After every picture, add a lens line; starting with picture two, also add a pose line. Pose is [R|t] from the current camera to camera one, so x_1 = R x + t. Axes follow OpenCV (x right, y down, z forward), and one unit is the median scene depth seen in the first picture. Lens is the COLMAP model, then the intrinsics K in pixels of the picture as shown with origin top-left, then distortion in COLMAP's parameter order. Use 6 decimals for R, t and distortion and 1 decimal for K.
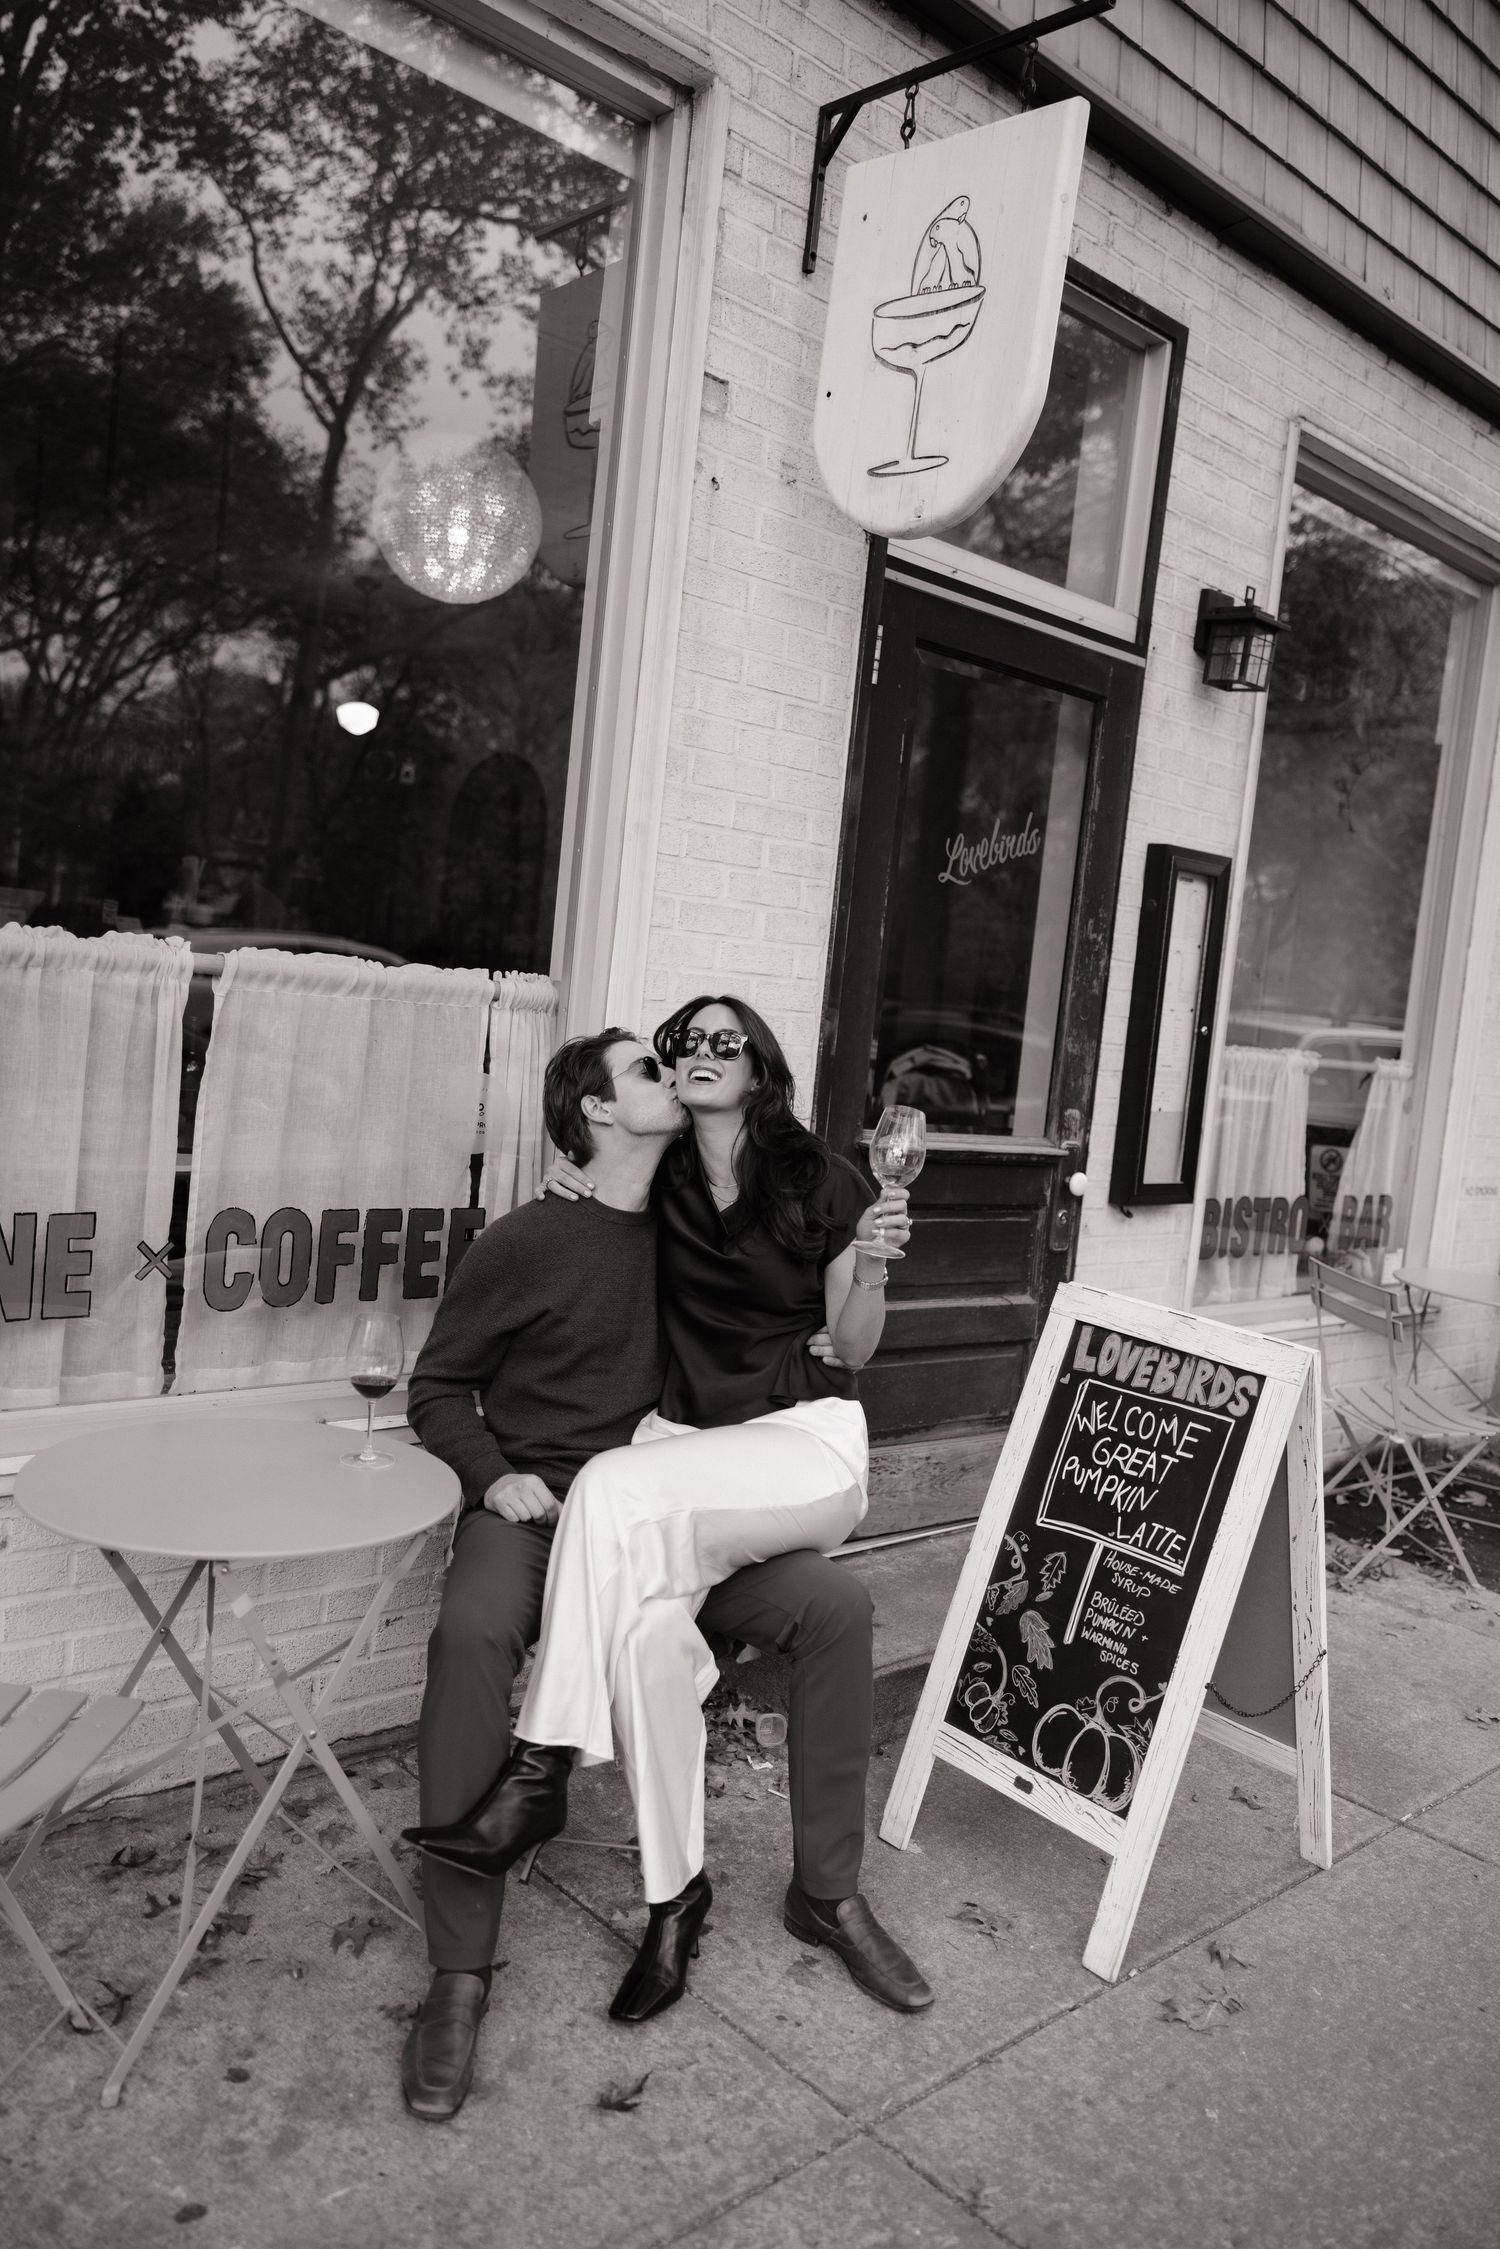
lens RADIAL K [[1733.0, 0, 754.4], [0, 1733.0, 1124.5], [0, 0, 1]] dist [0.002546, -0.002211]
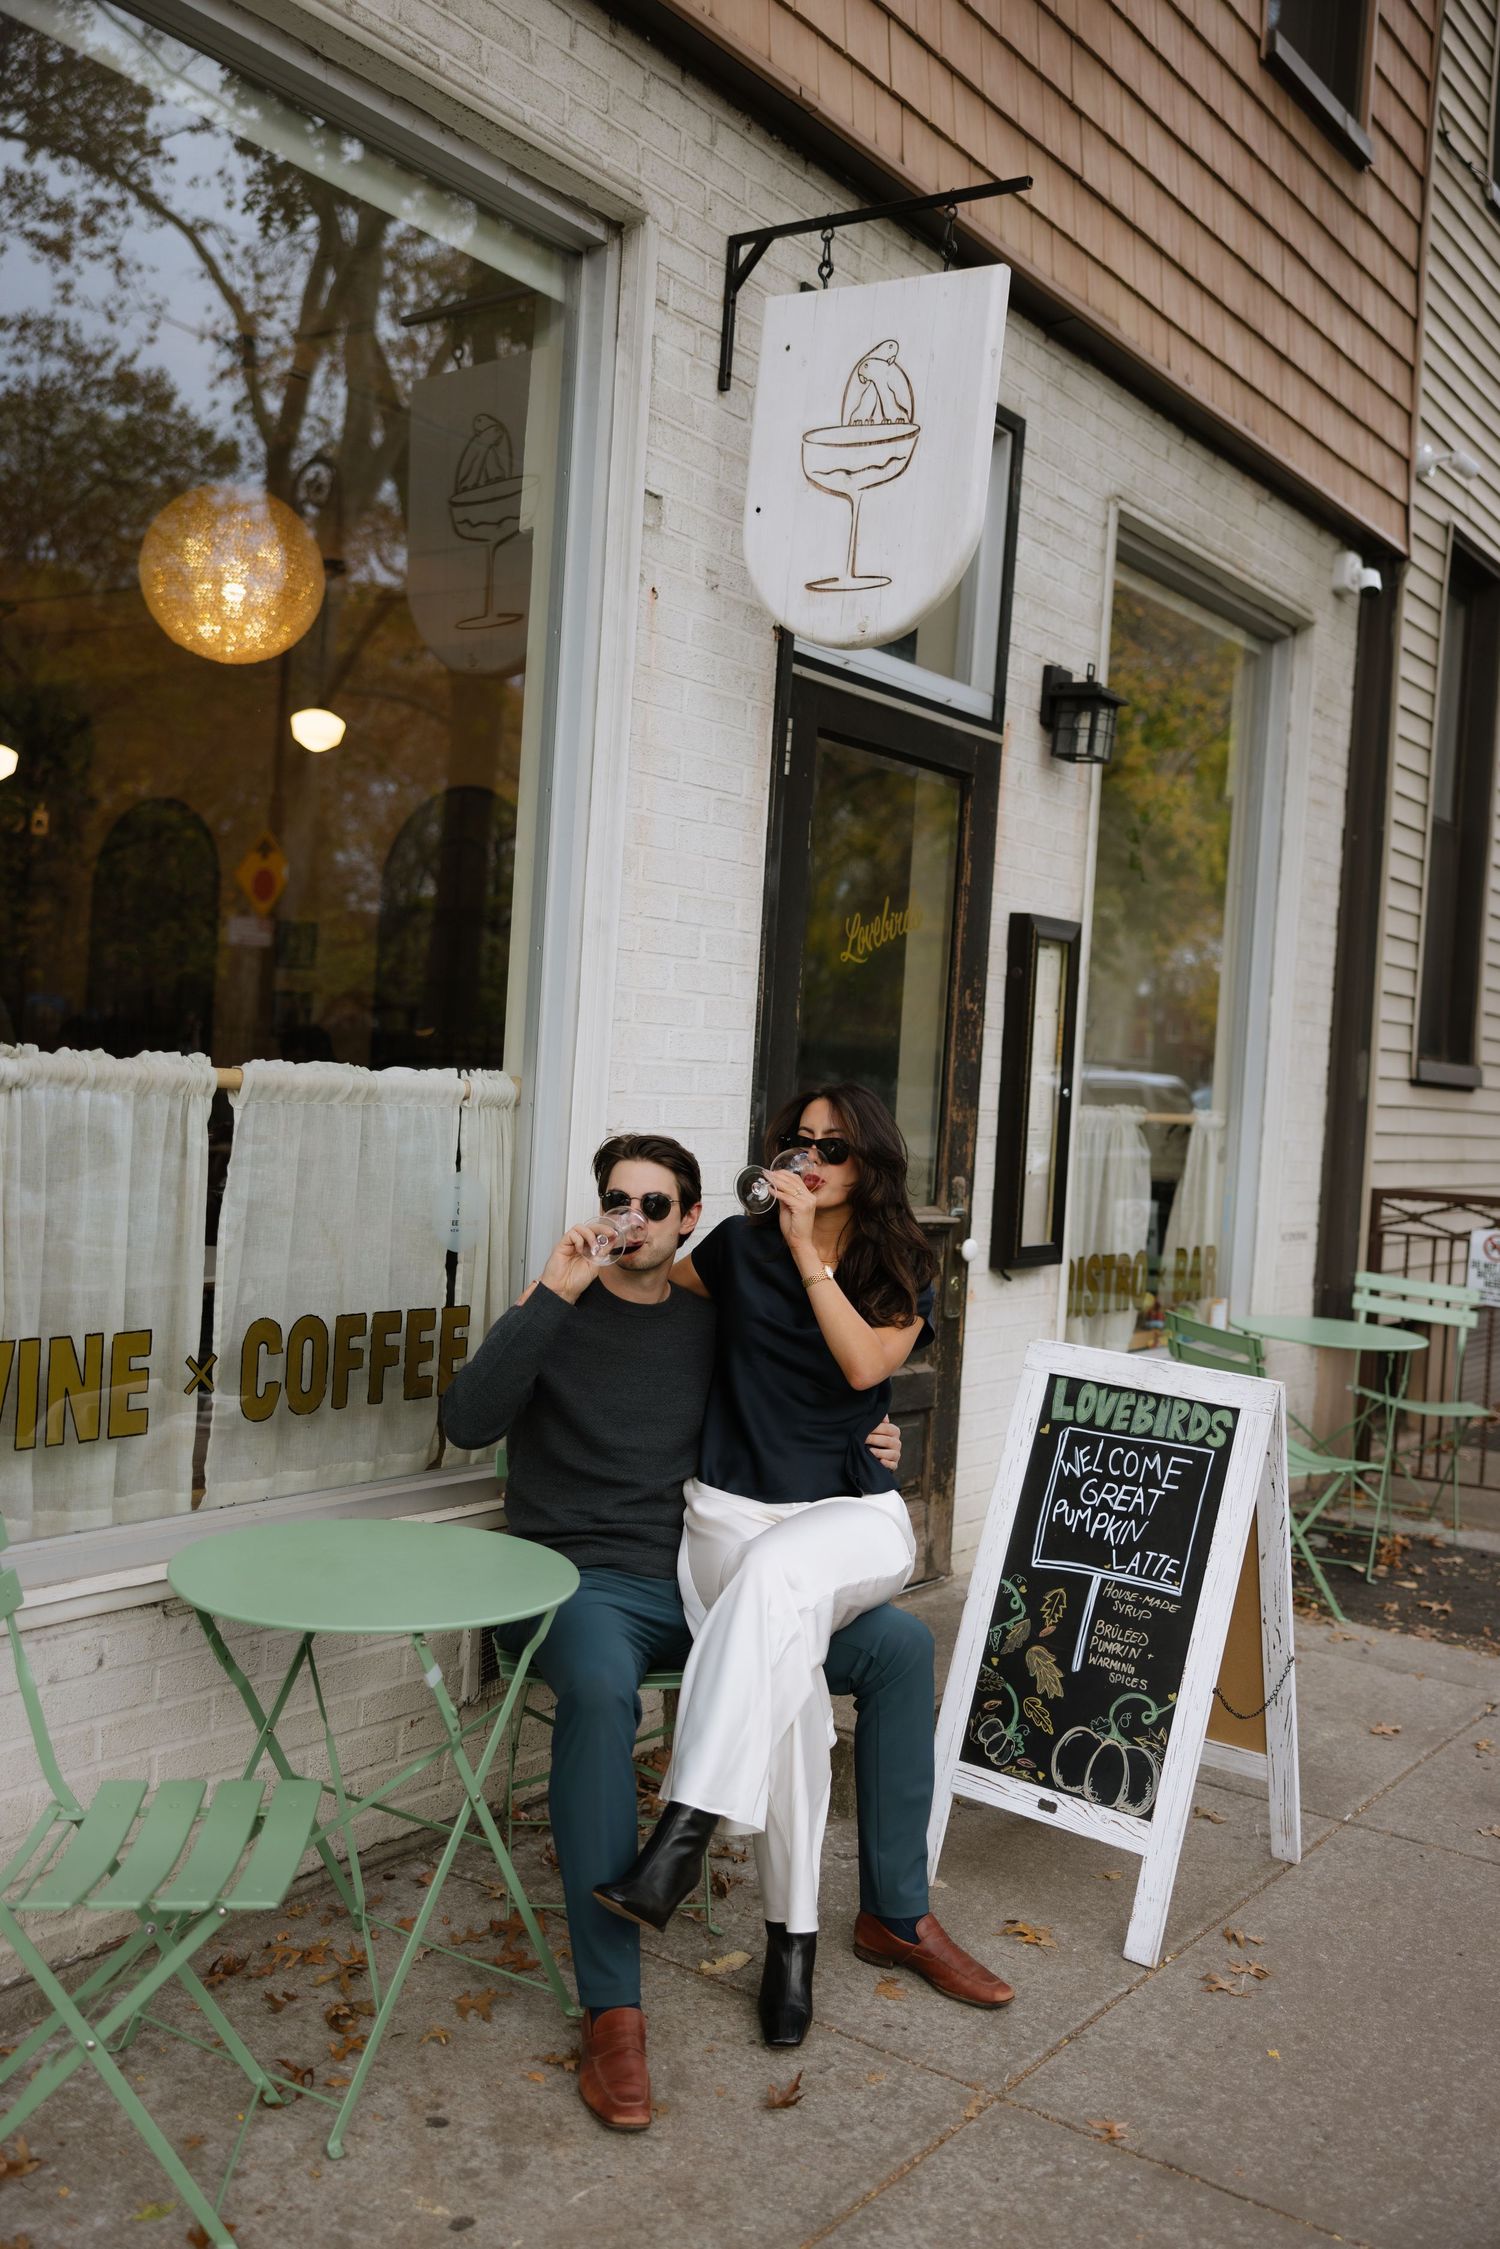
lens RADIAL K [[2051.8, 0, 743.7], [0, 2051.8, 1123.5], [0, 0, 1]] dist [0.002294, -0.000181]
pose [[0.980575, -0.045588, 0.190774, -0.225397], [0.052685, 0.998089, -0.032294, -0.010486], [-0.188938, 0.041718, 0.981103, -0.208568]]
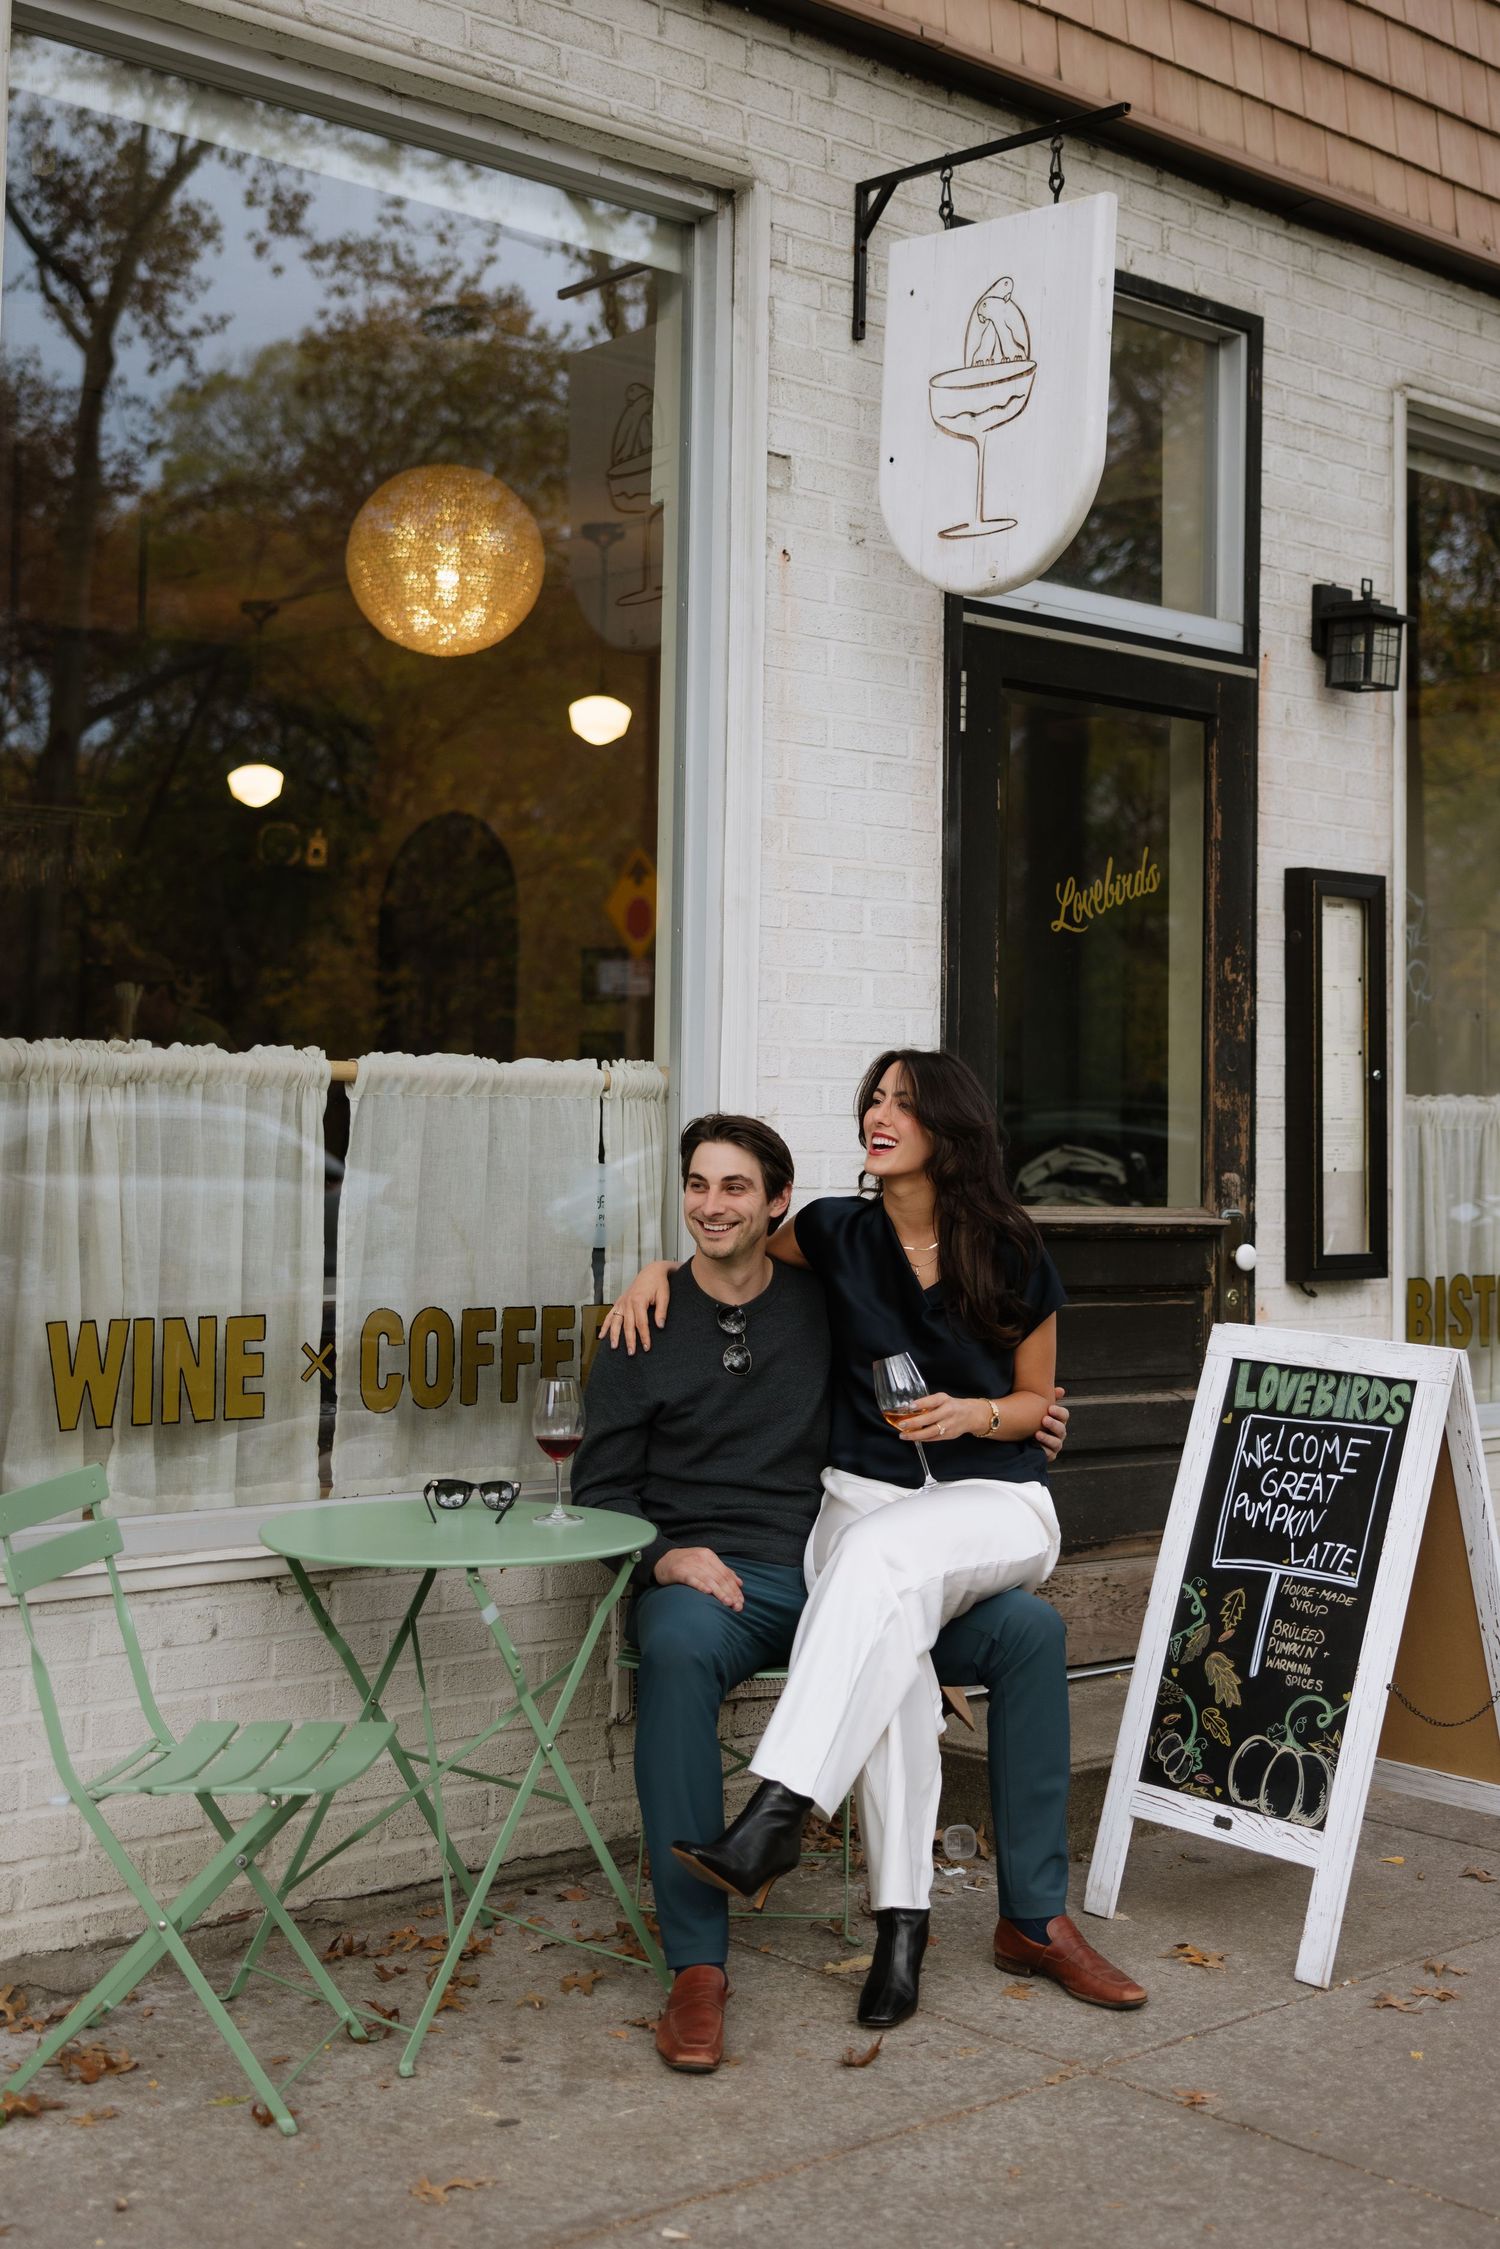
lens RADIAL K [[2804.0, 0, 742.7], [0, 2804.0, 959.6], [0, 0, 1]] dist [-0.031518, 0.032525]
pose [[0.996207, -0.086209, -0.011790, -0.049845], [0.083698, 0.986472, -0.140955, 0.086174], [0.023782, 0.139434, 0.989946, -0.576551]]
